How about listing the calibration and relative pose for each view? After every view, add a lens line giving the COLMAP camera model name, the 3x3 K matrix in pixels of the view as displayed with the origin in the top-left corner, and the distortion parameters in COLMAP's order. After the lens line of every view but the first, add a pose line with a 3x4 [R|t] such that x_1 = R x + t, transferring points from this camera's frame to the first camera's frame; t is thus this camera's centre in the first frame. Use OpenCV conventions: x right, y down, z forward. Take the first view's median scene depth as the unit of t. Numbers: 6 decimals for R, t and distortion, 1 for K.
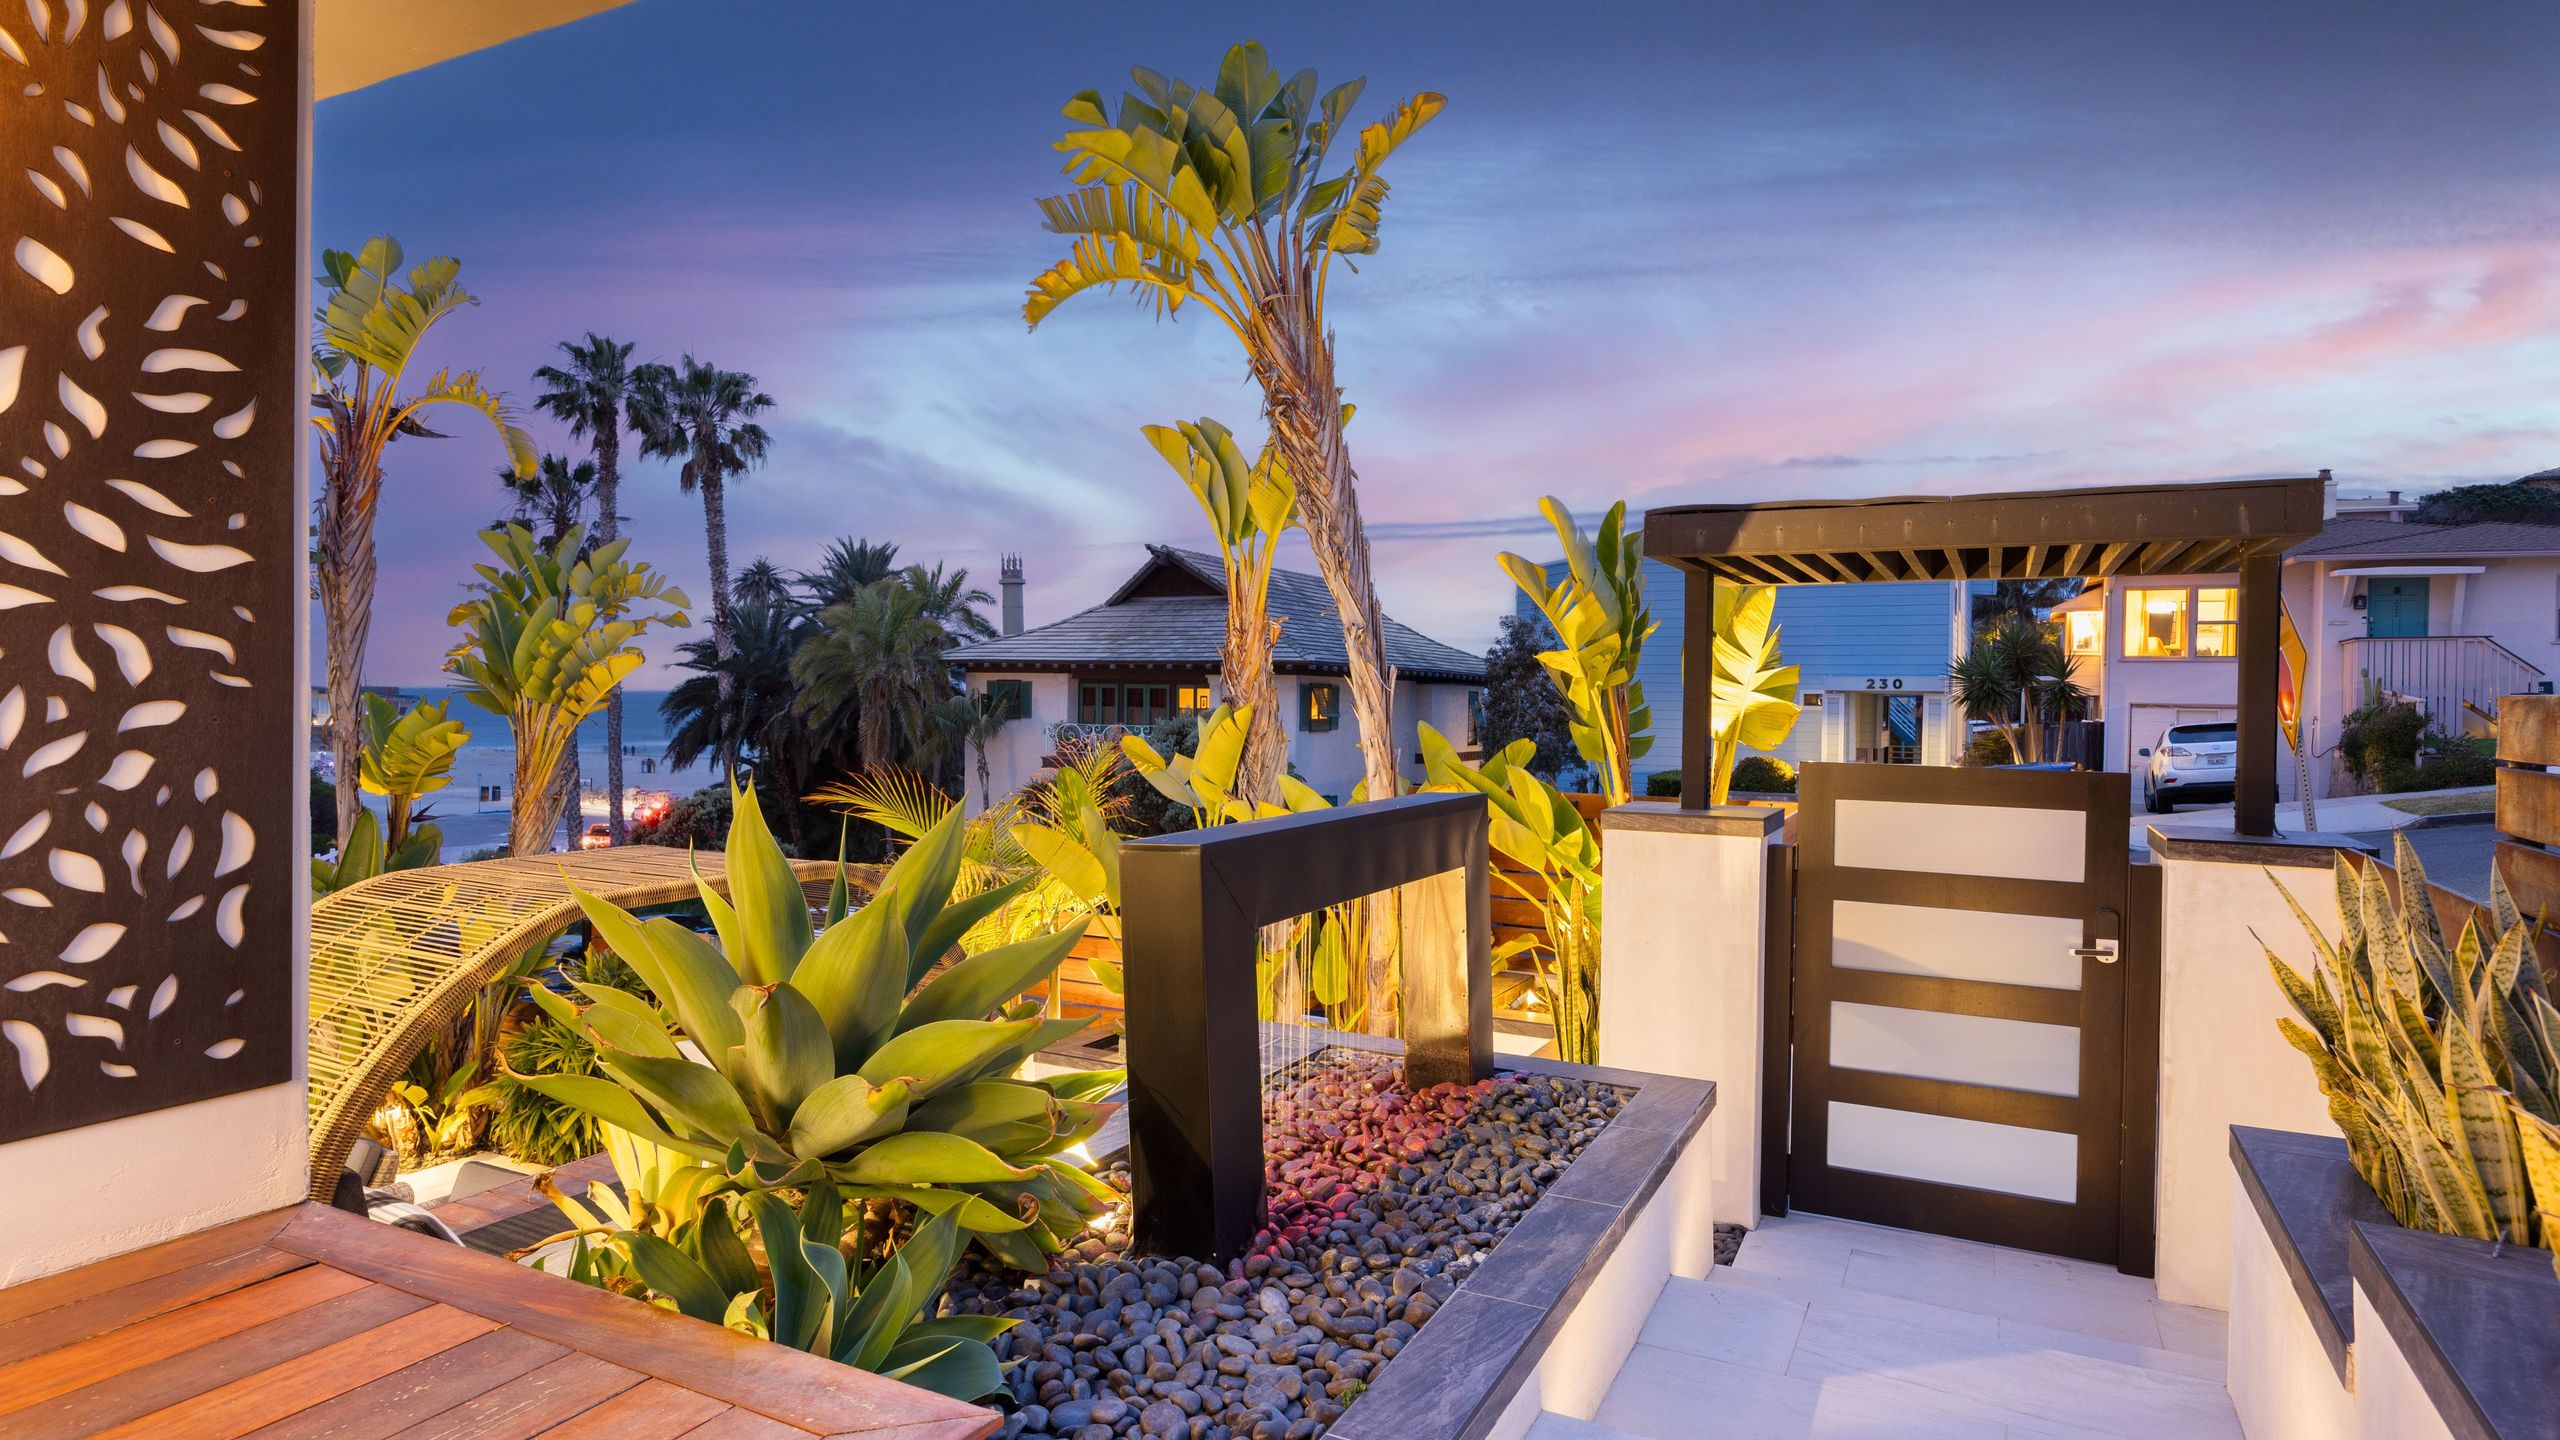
lens RADIAL K [[1400.4, 0, 1295.5], [0, 1400.4, 712.4], [0, 0, 1]] dist [-0.005522, -0.001388]
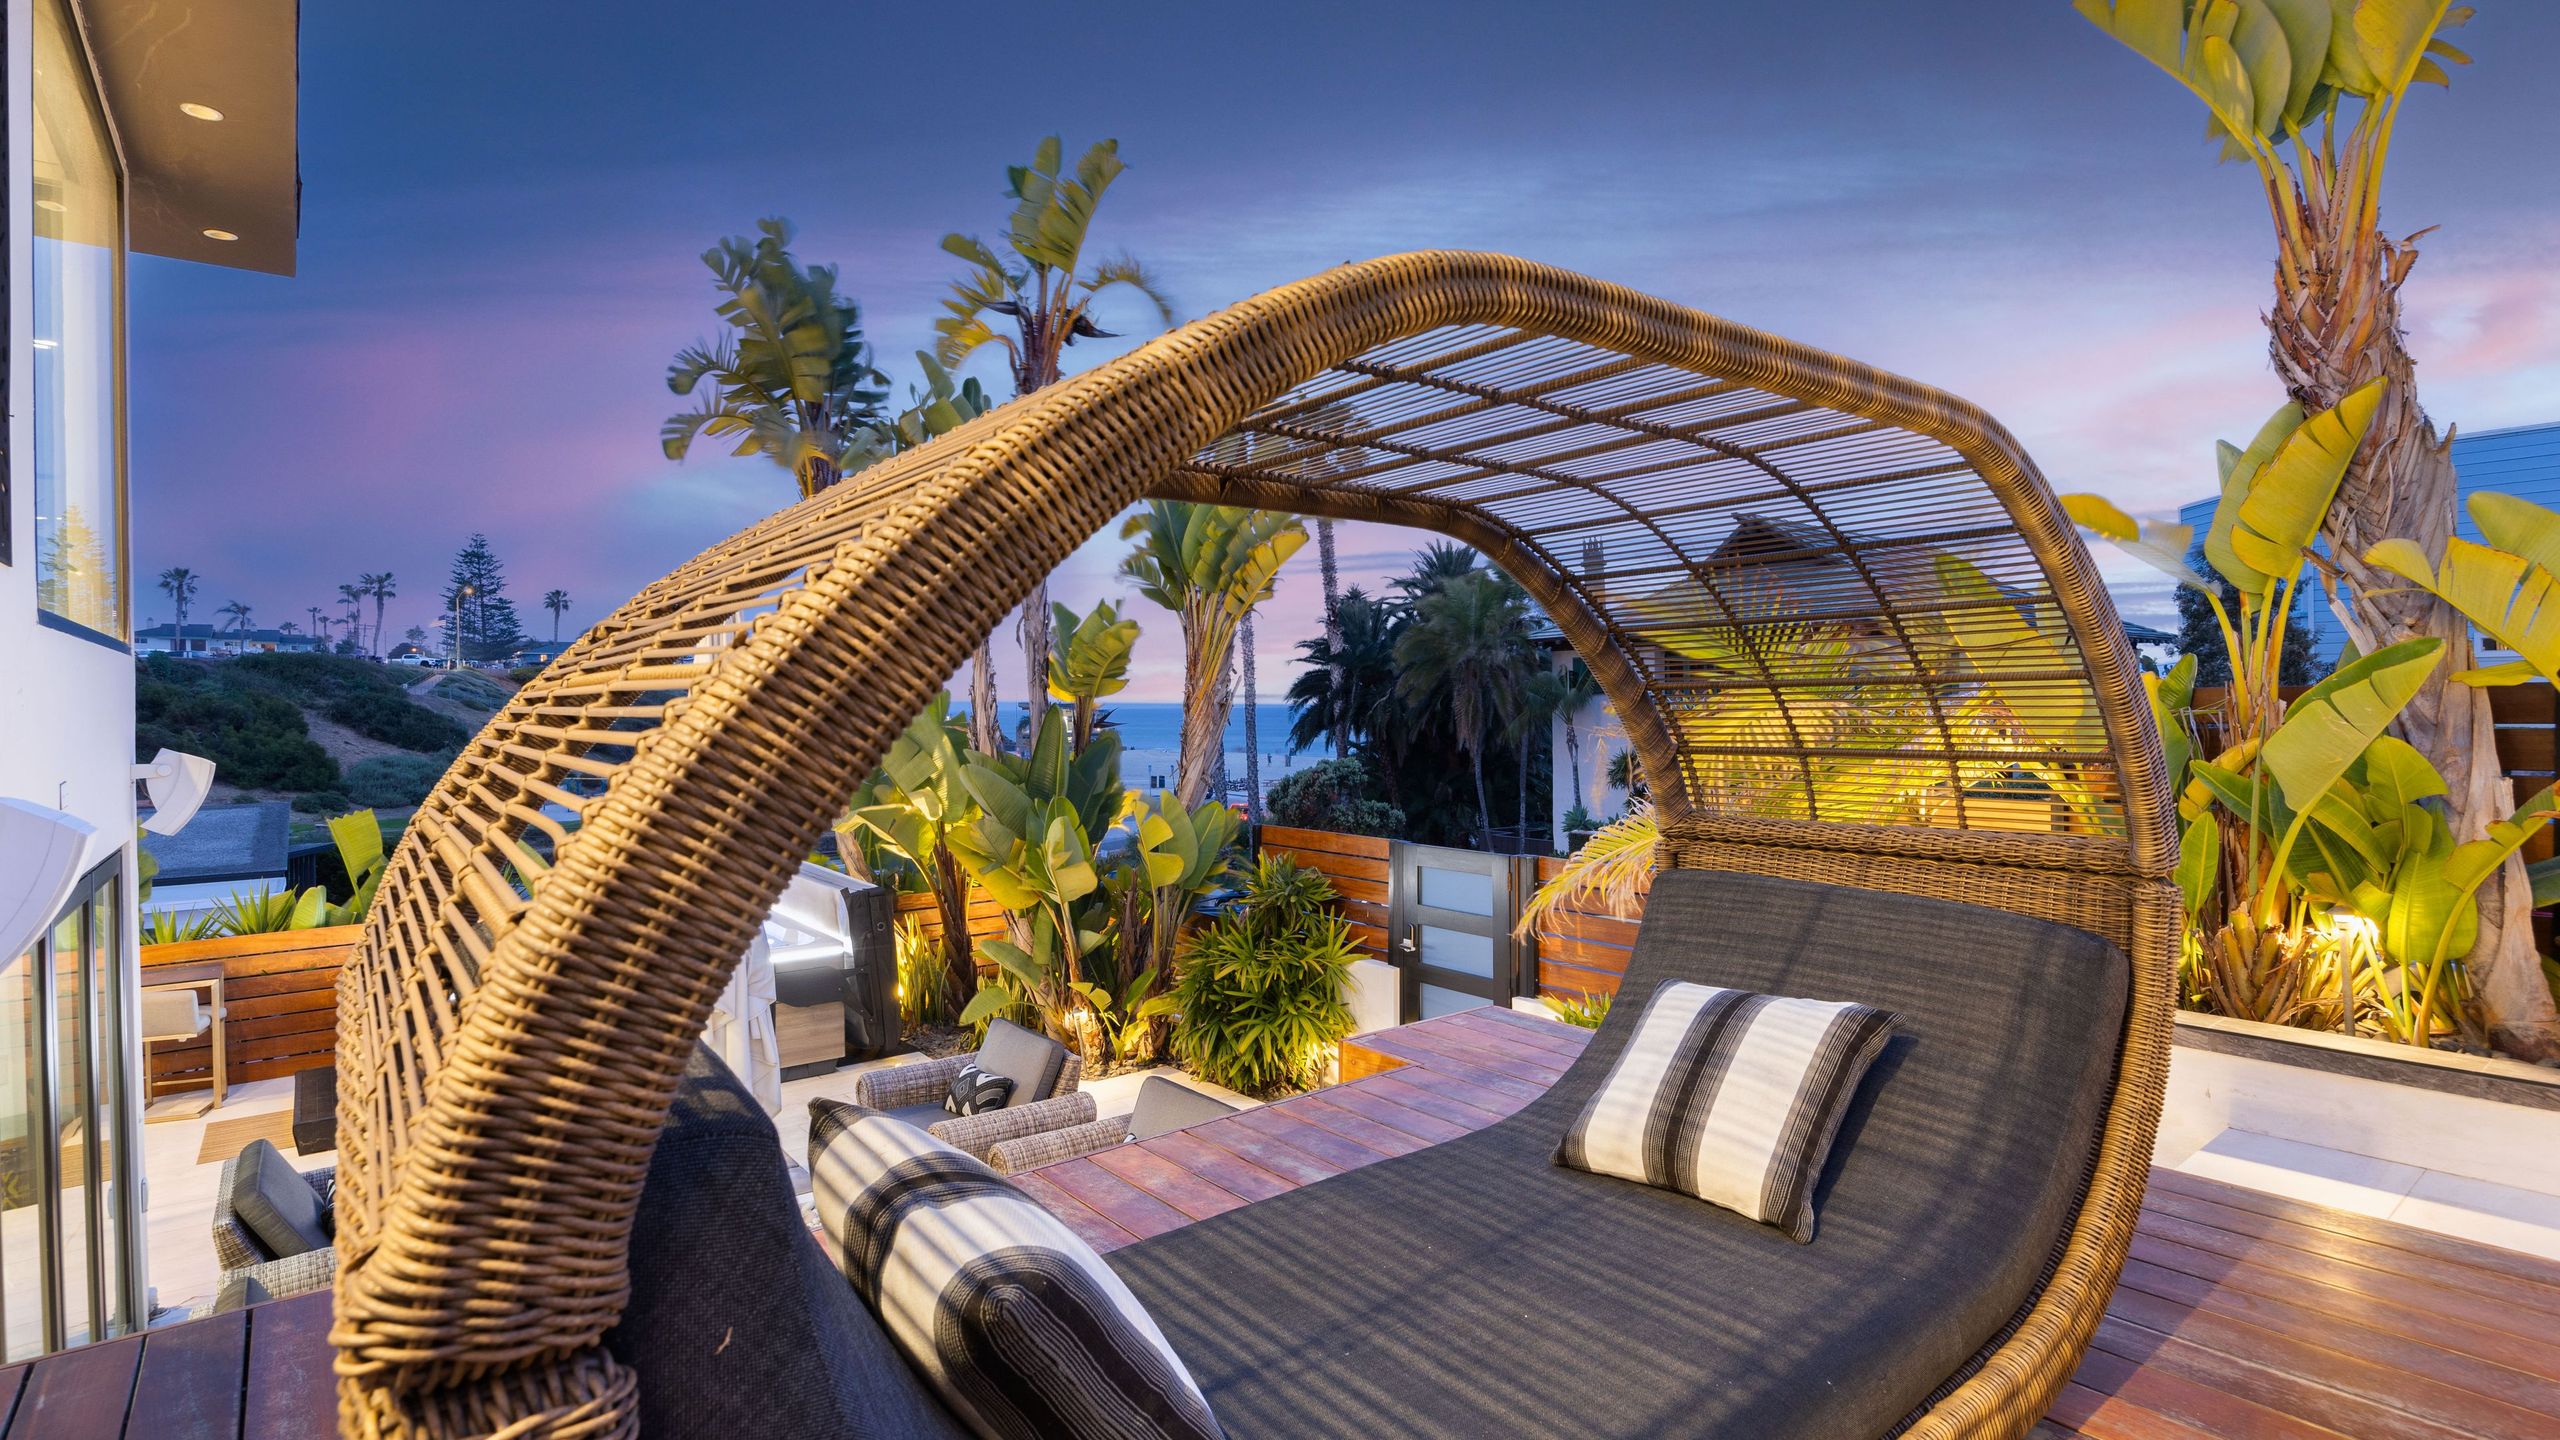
lens RADIAL K [[1227.5, 0, 1280.0], [0, 1227.5, 720.0], [0, 0, 1]] dist [-0.004090, -0.001135]
pose [[0.912007, -0.019743, -0.409699, -0.160061], [0.019374, 0.999800, -0.005053, 0.084224], [0.409717, -0.003329, 0.912207, 0.267772]]
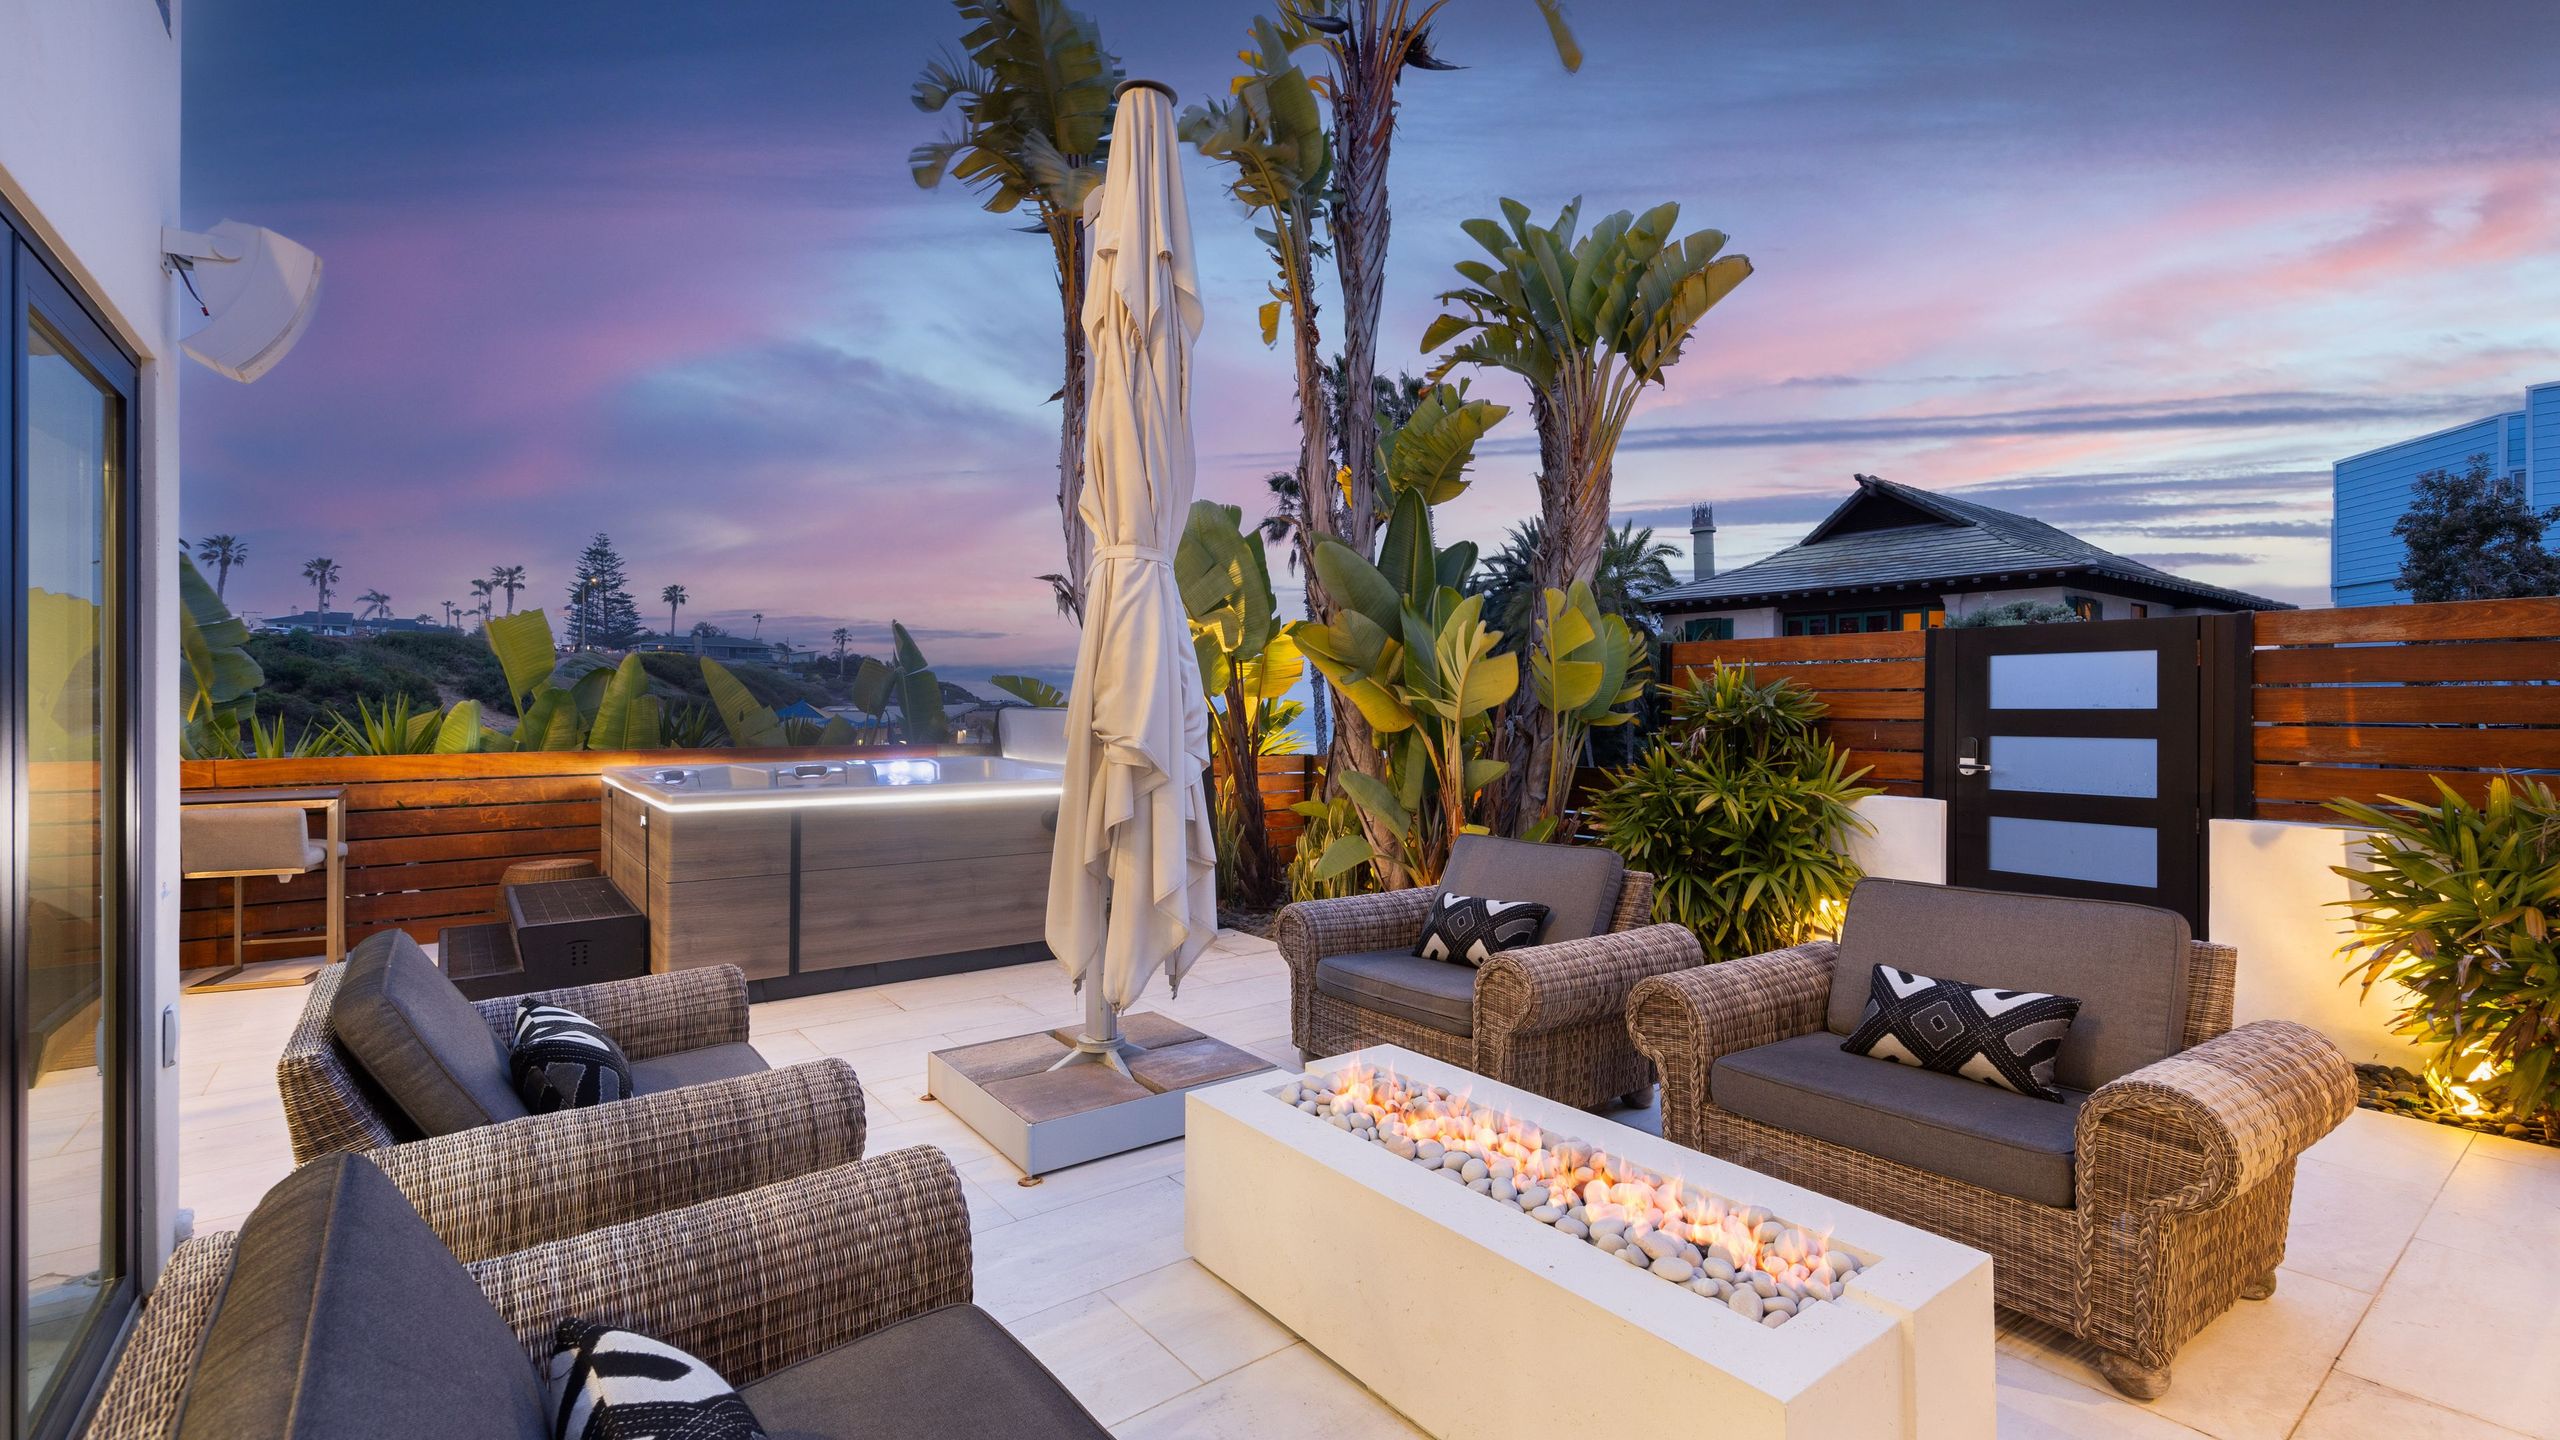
lens RADIAL K [[1110.5, 0, 1312.1], [0, 1110.5, 709.2], [0, 0, 1]] dist [0.013729, 0.000093]
pose [[0.908280, -0.012189, -0.418186, -0.438322], [0.006404, 0.999863, -0.015234, 0.193142], [0.418314, 0.011159, 0.908234, 0.401589]]
